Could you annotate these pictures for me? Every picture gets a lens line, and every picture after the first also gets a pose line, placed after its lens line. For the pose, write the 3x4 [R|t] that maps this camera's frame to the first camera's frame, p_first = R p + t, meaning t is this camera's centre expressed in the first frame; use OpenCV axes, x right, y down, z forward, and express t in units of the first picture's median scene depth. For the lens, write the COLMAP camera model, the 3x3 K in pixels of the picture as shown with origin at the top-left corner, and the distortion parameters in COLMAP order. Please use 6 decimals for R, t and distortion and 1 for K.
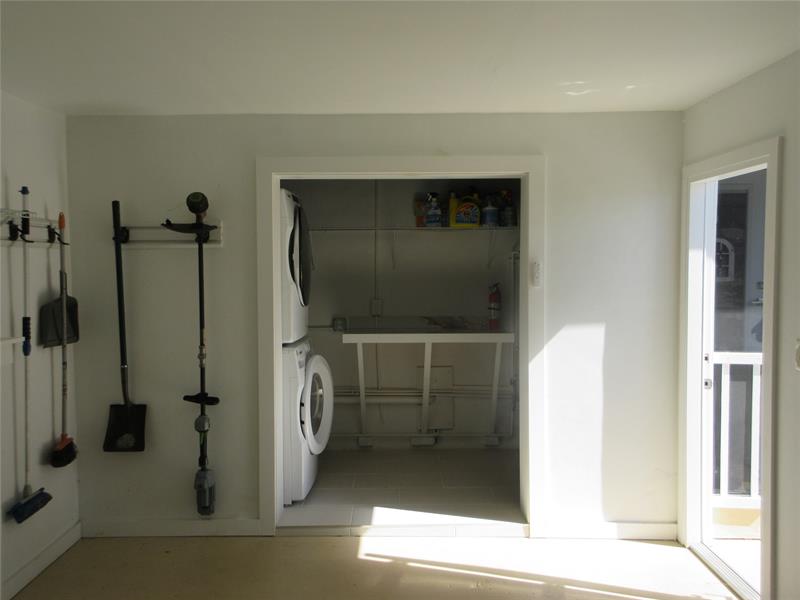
lens RADIAL K [[682.0, 0, 395.3], [0, 682.0, 298.3], [0, 0, 1]] dist [0.079914, -0.029726]
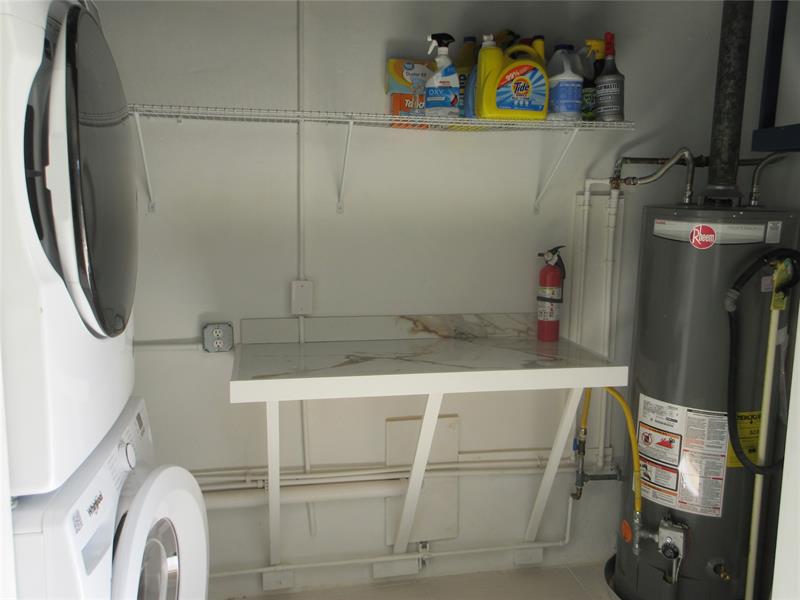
lens RADIAL K [[682.0, 0, 396.0], [0, 682.0, 299.5], [0, 0, 1]] dist [0.079914, -0.029726]
pose [[0.981272, -0.012485, 0.192223, -0.060559], [-0.007049, 0.994901, 0.100605, -0.036278], [-0.192499, -0.100076, 0.976181, 0.617261]]
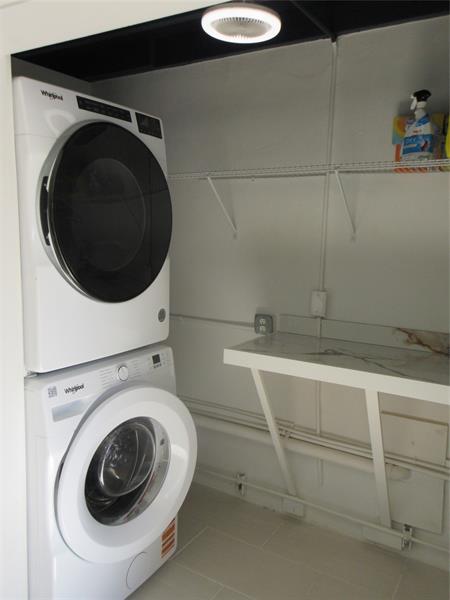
lens RADIAL K [[511.5, 0, 220.4], [0, 511.5, 297.1], [0, 0, 1]] dist [0.079914, -0.029726]
pose [[0.850227, 0.091281, -0.518442, 0.154456], [-0.052134, 0.994611, 0.089621, -0.033462], [0.523829, -0.049170, 0.850403, 0.637740]]
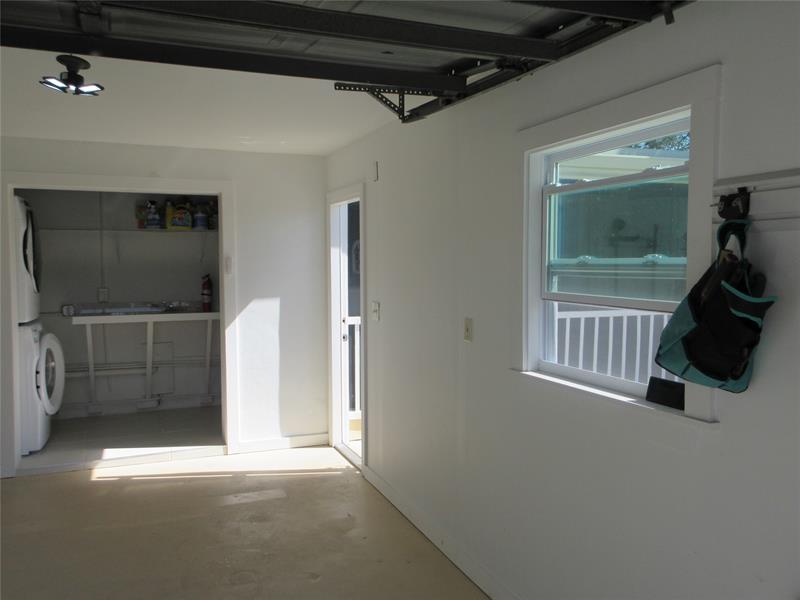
lens RADIAL K [[682.0, 0, 391.4], [0, 682.0, 295.6], [0, 0, 1]] dist [0.079914, -0.029726]
pose [[0.932322, -0.018654, 0.361149, 0.006357], [0.019329, 0.999812, 0.001744, 0.024501], [-0.361113, 0.005355, 0.932507, -0.341546]]
